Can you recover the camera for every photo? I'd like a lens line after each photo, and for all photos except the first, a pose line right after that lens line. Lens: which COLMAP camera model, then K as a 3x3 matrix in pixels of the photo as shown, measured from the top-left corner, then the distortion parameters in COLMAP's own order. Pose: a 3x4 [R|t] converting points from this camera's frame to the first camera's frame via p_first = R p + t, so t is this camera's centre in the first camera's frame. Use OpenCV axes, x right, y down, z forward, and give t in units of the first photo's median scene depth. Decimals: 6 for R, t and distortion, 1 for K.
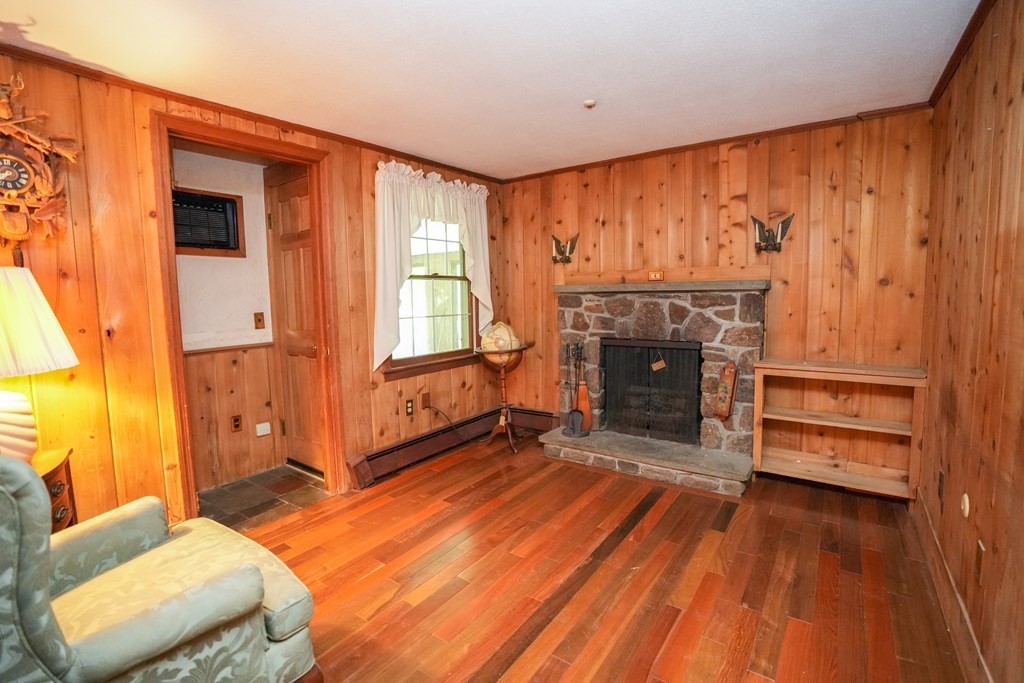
lens RADIAL K [[463.2, 0, 516.3], [0, 463.2, 338.3], [0, 0, 1]] dist [-0.000965, 0.000522]
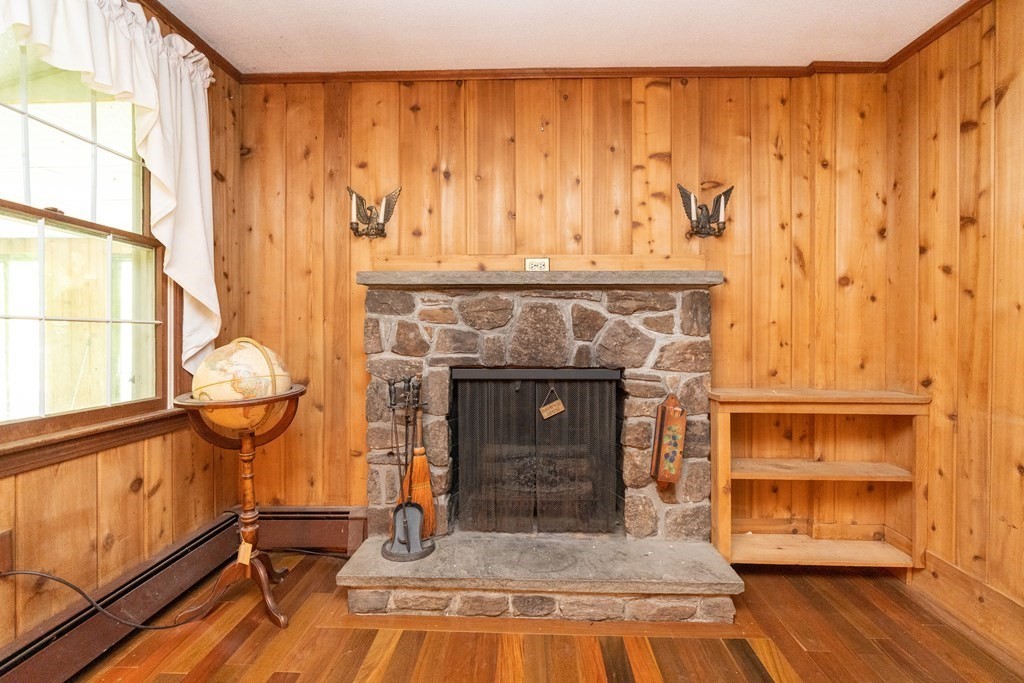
lens RADIAL K [[463.2, 0, 516.3], [0, 463.2, 338.3], [0, 0, 1]] dist [-0.000965, 0.000522]
pose [[0.833651, 0.014423, 0.552104, -0.067128], [0.033455, 0.996504, -0.076549, 0.010604], [-0.551278, 0.082286, 0.830254, 0.496494]]
